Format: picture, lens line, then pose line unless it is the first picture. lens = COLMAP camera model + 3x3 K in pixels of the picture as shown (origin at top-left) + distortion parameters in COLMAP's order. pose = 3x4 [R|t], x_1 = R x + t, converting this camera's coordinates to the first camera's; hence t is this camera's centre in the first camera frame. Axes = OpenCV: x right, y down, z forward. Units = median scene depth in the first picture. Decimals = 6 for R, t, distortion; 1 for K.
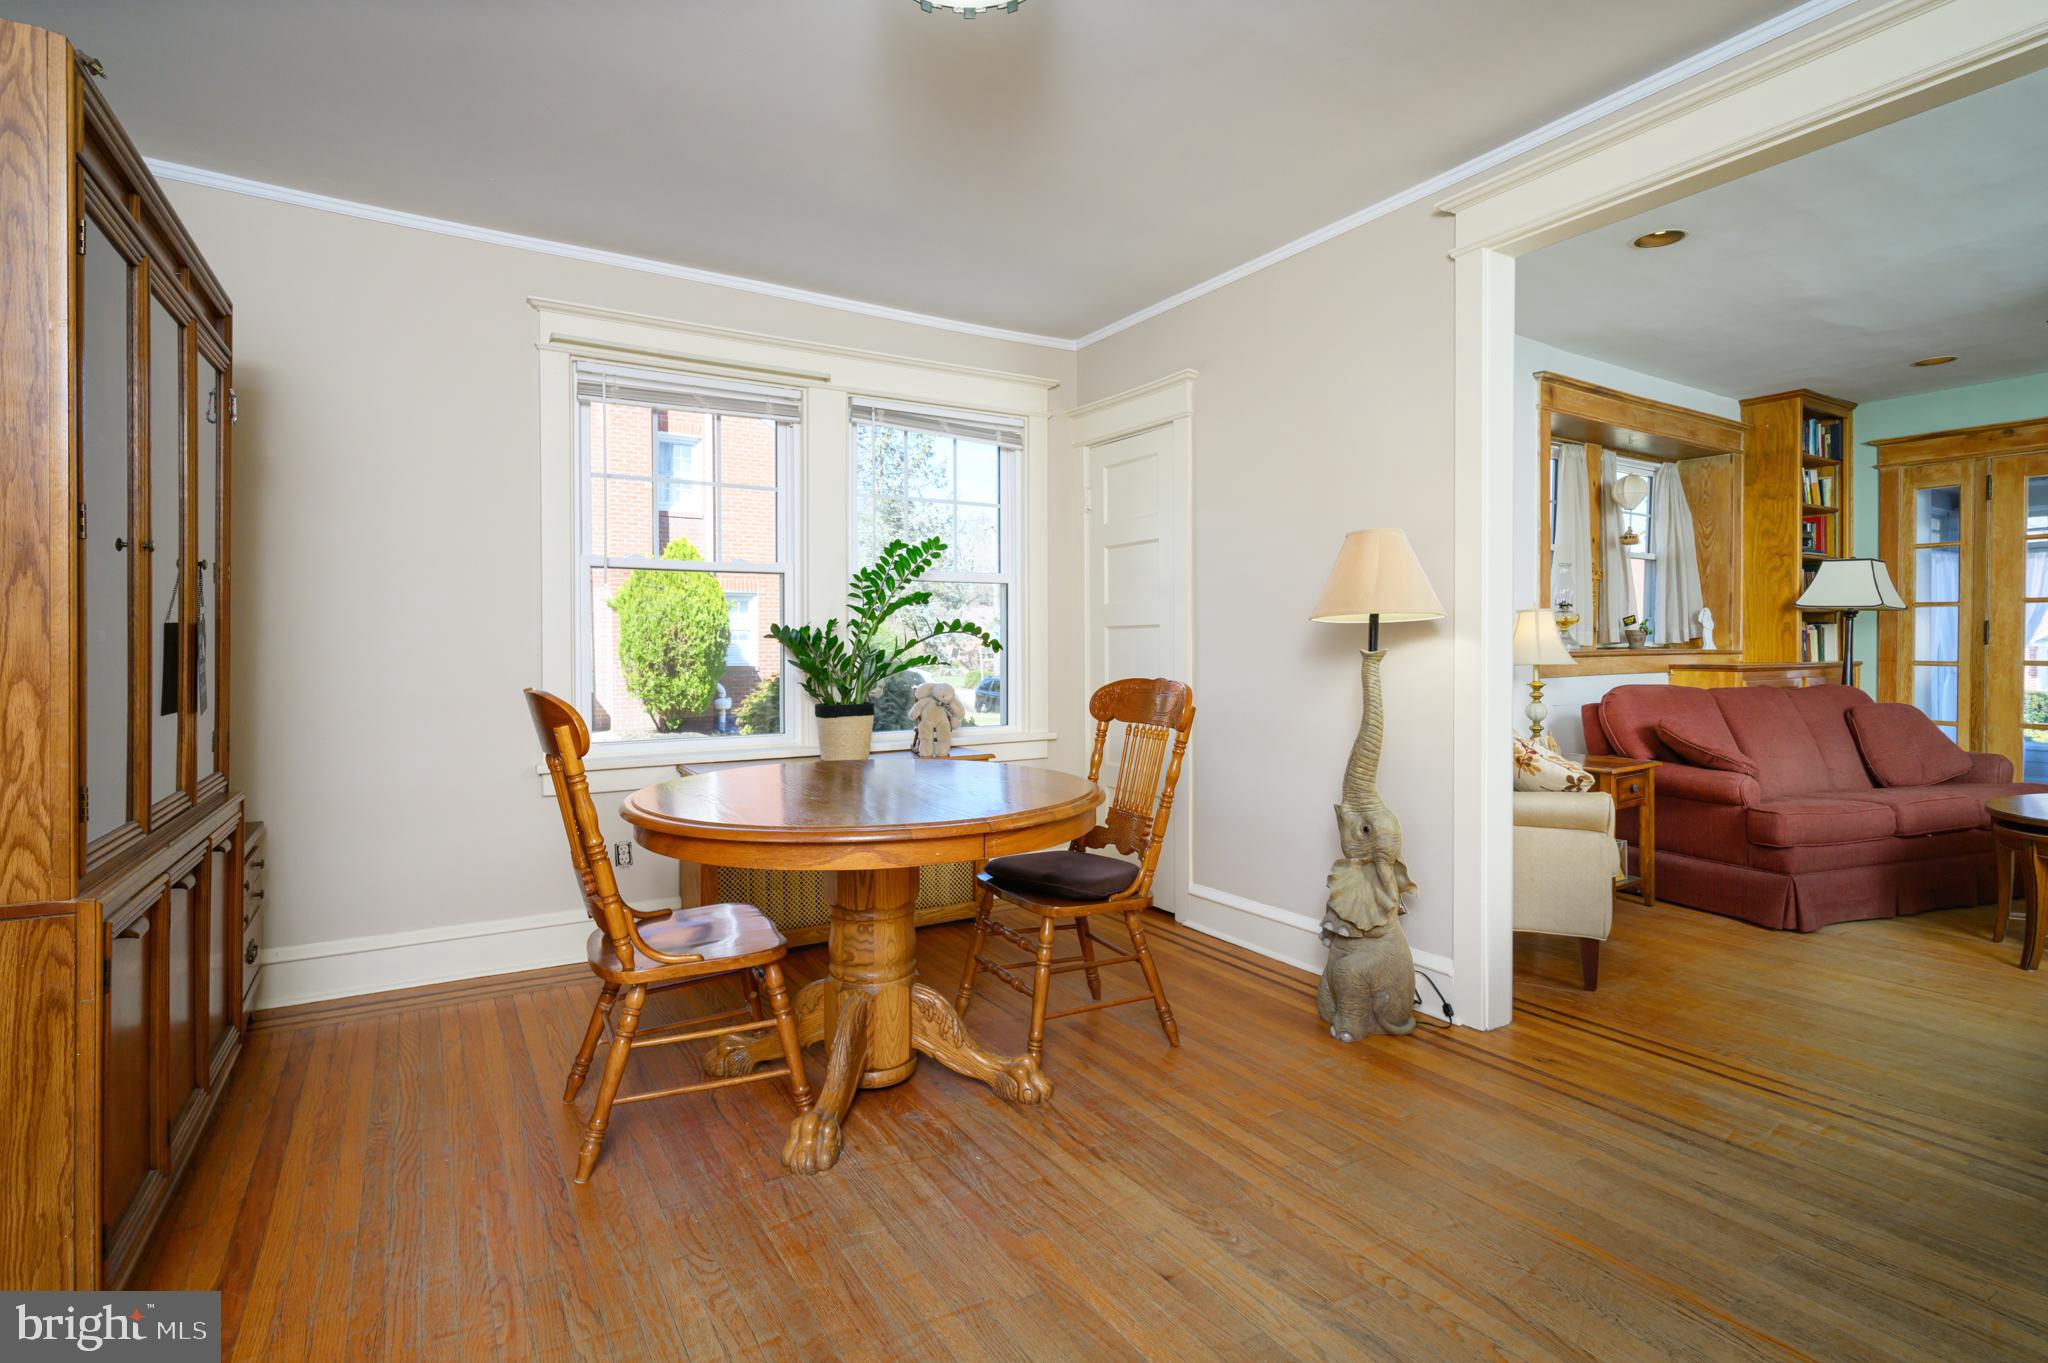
lens RADIAL K [[991.8, 0, 1020.8], [0, 991.8, 658.4], [0, 0, 1]] dist [-0.001930, 0.001482]
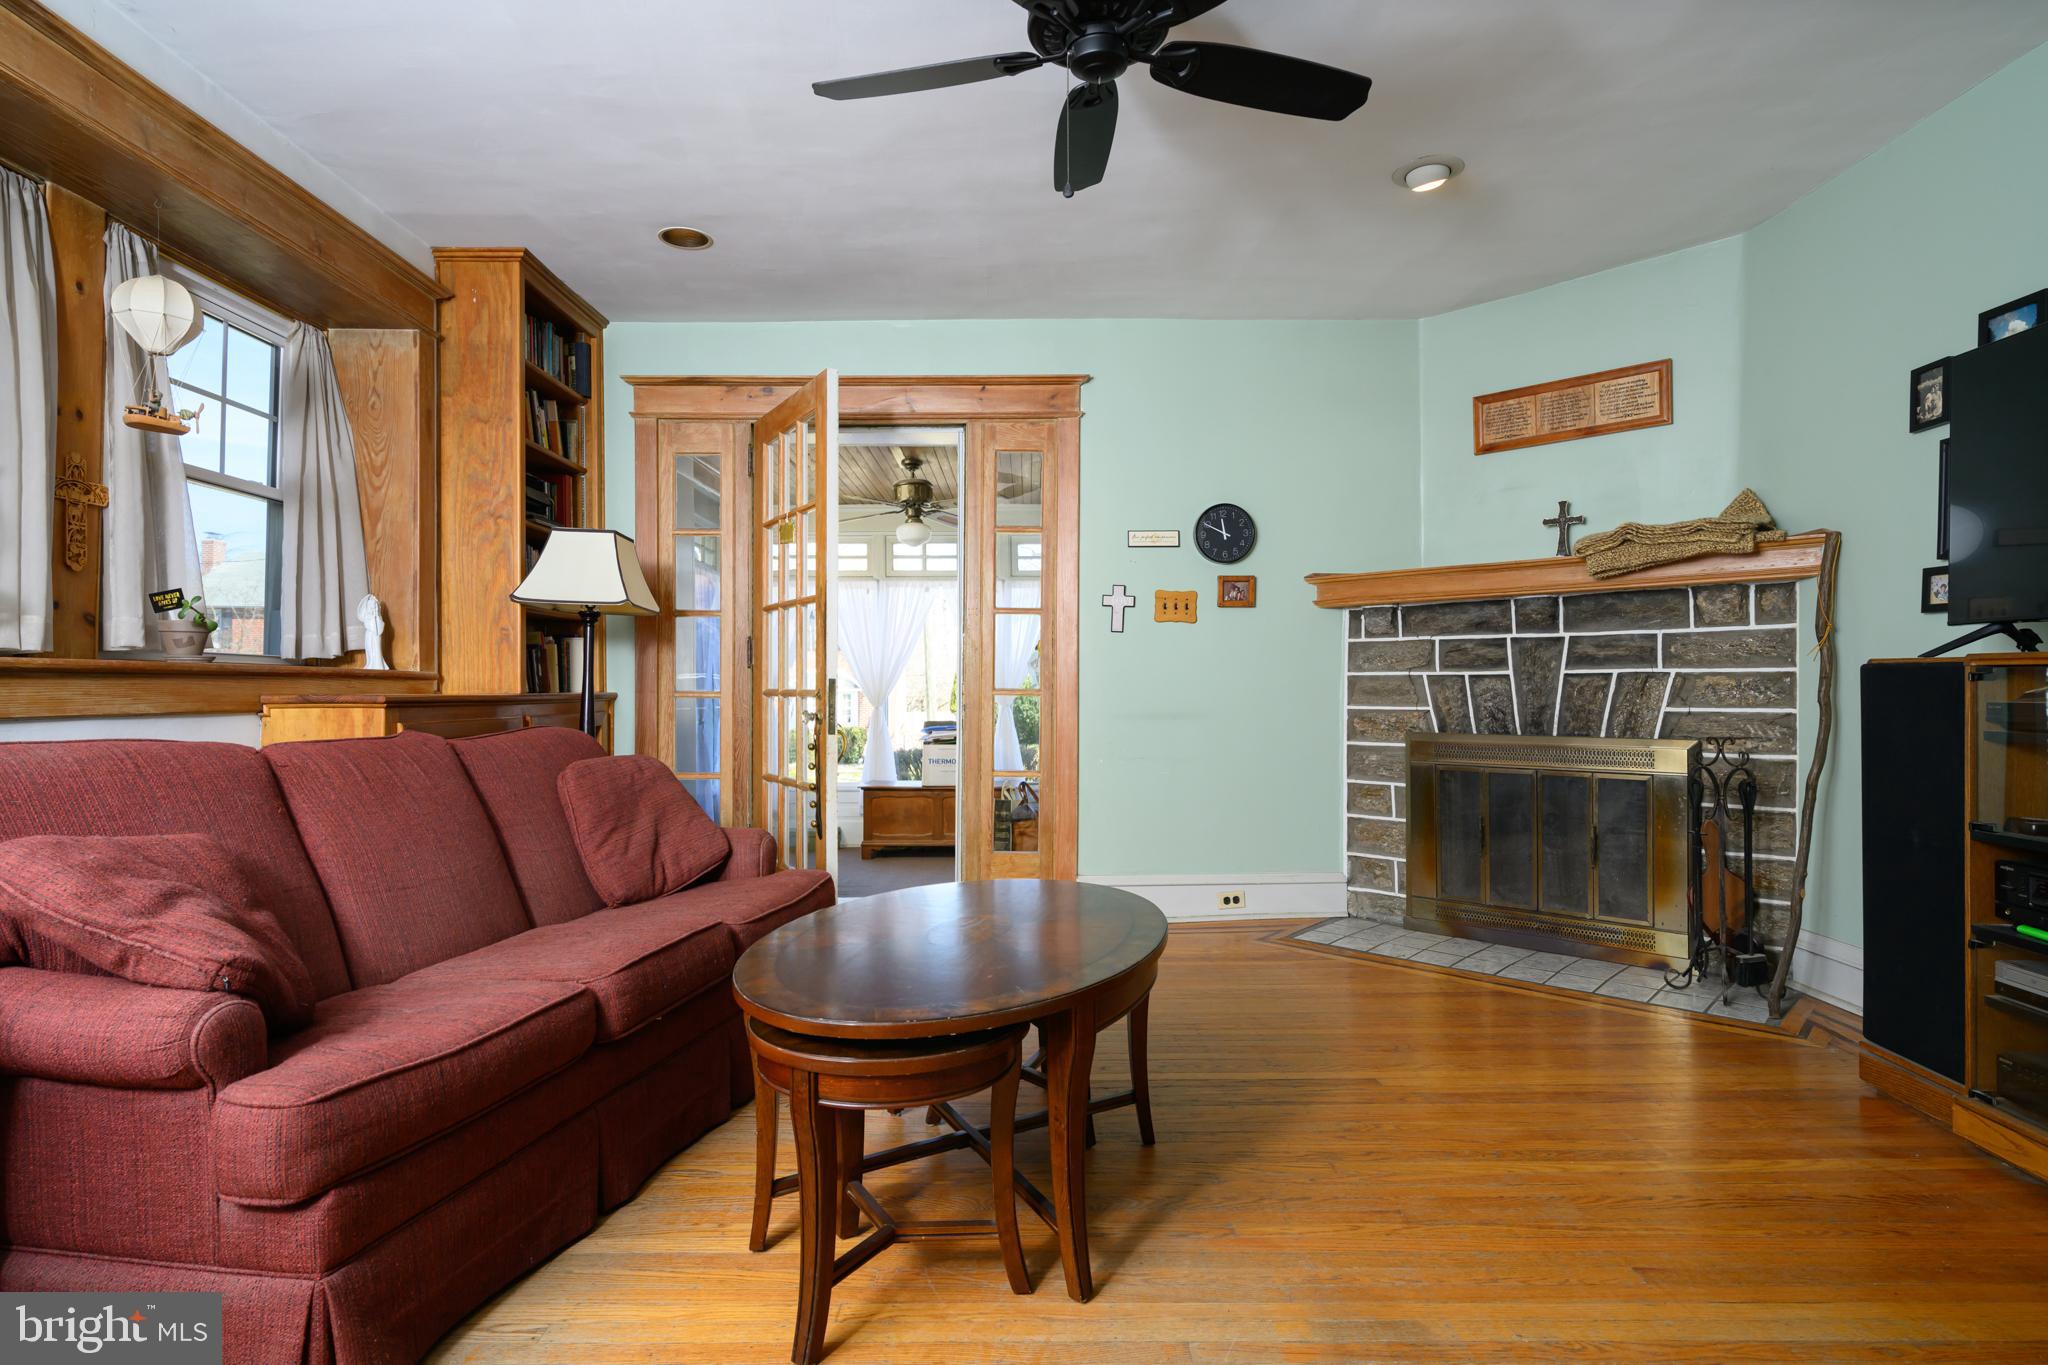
lens RADIAL K [[1070.5, 0, 1035.4], [0, 1070.5, 688.3], [0, 0, 1]] dist [-0.000733, 0.002806]
pose [[0.519032, 0.001550, 0.854754, 0.375758], [0.013793, 0.999853, -0.010189, 0.012216], [-0.854644, 0.017078, 0.518934, 0.376162]]
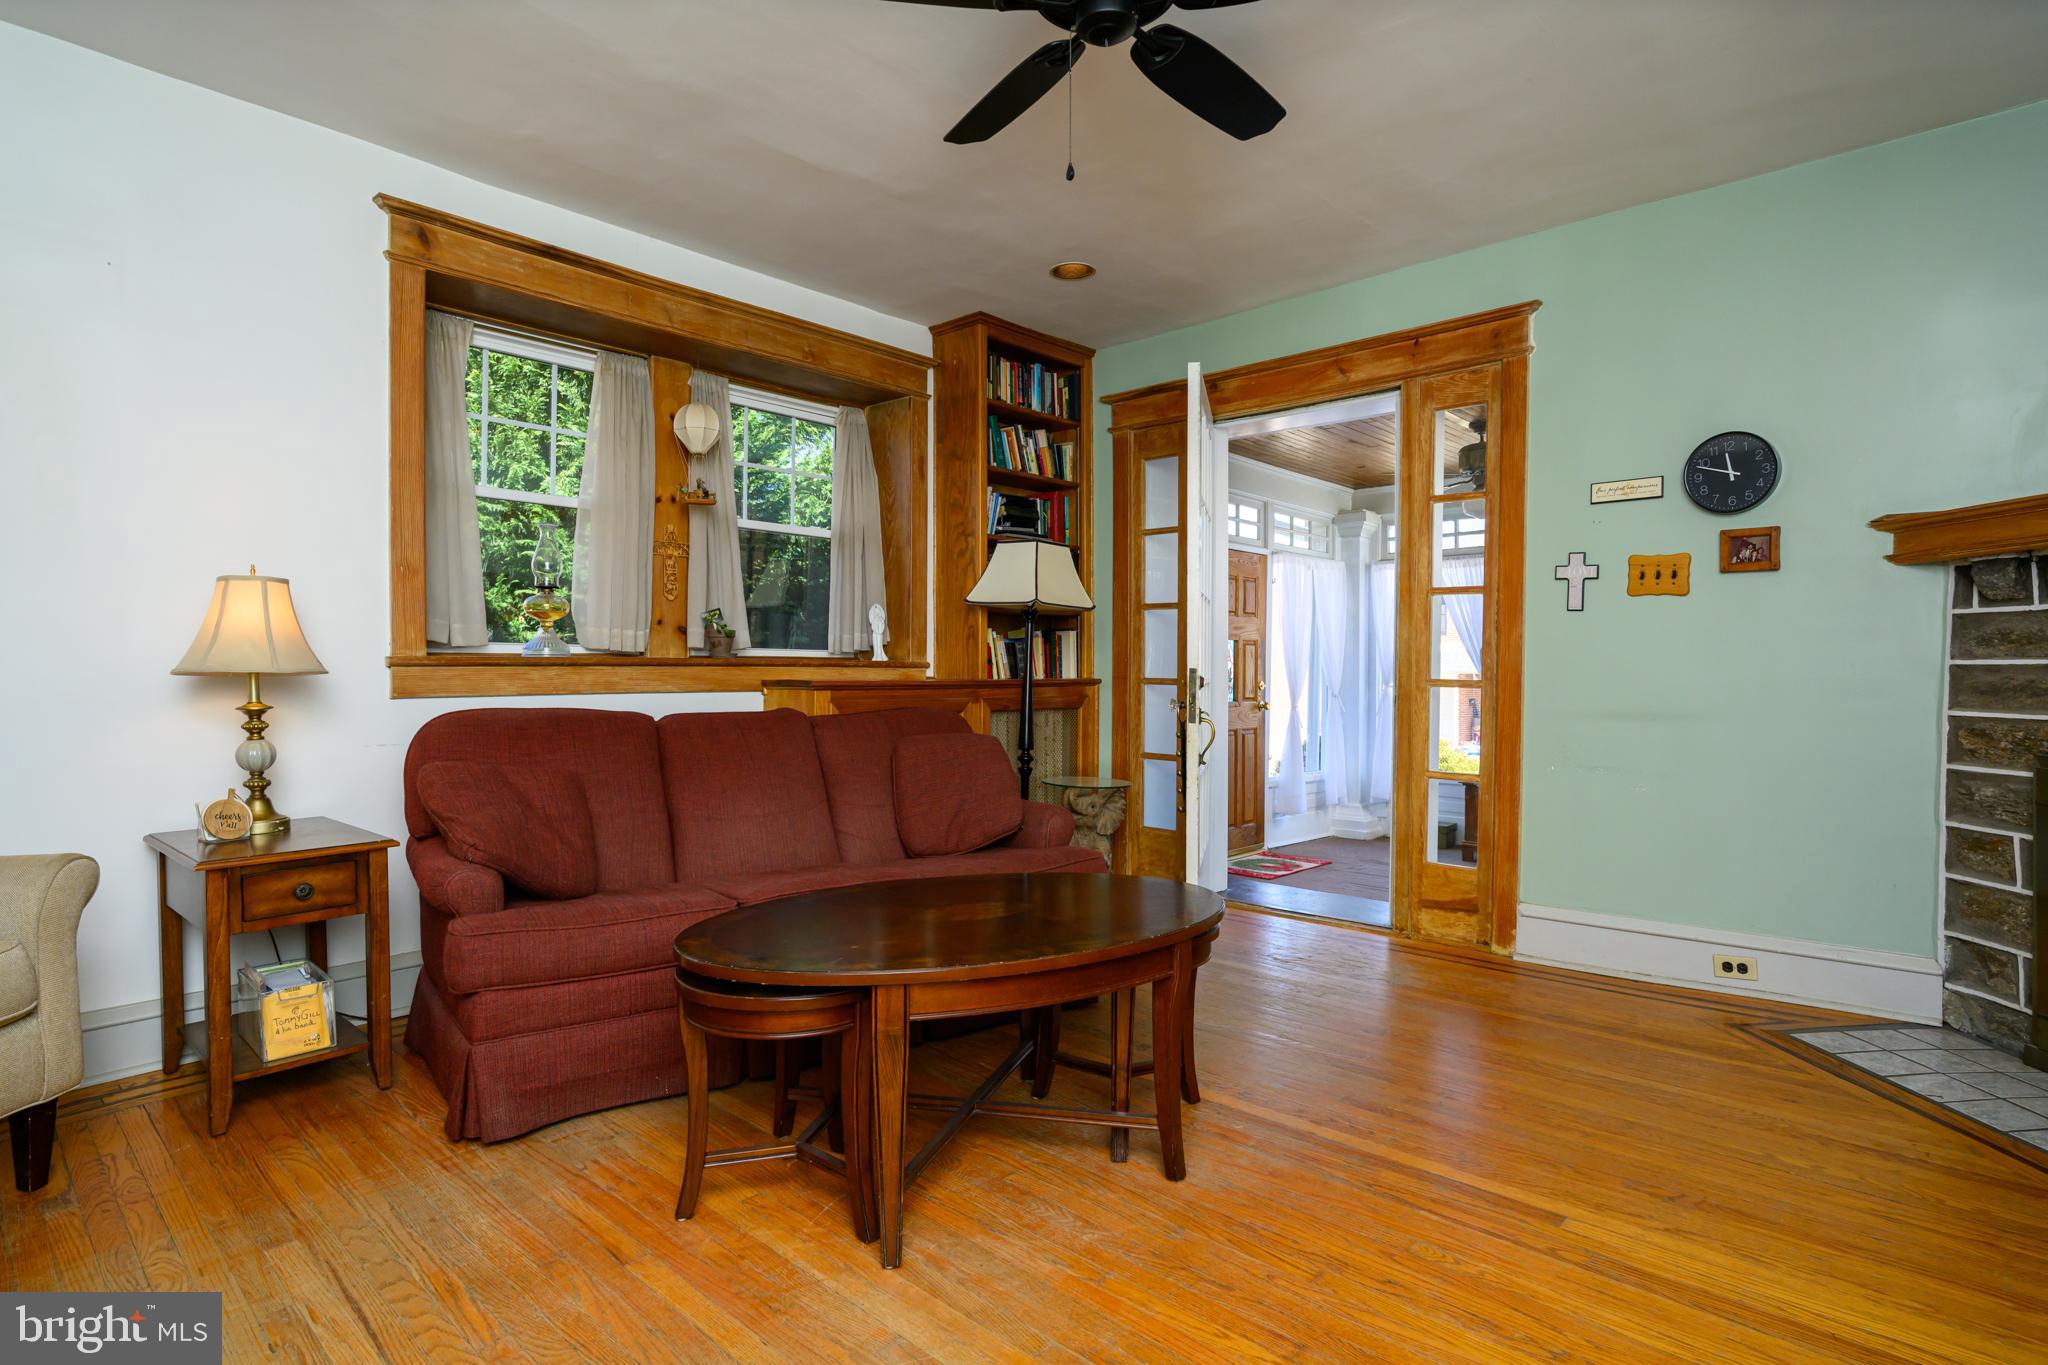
lens RADIAL K [[1070.5, 0, 1027.7], [0, 1070.5, 681.4], [0, 0, 1]] dist [-0.000733, 0.002806]
pose [[0.962657, 0.003344, 0.270702, 0.589856], [-0.001994, 0.999984, -0.005261, 0.009785], [-0.270715, 0.004525, 0.962649, 0.210275]]
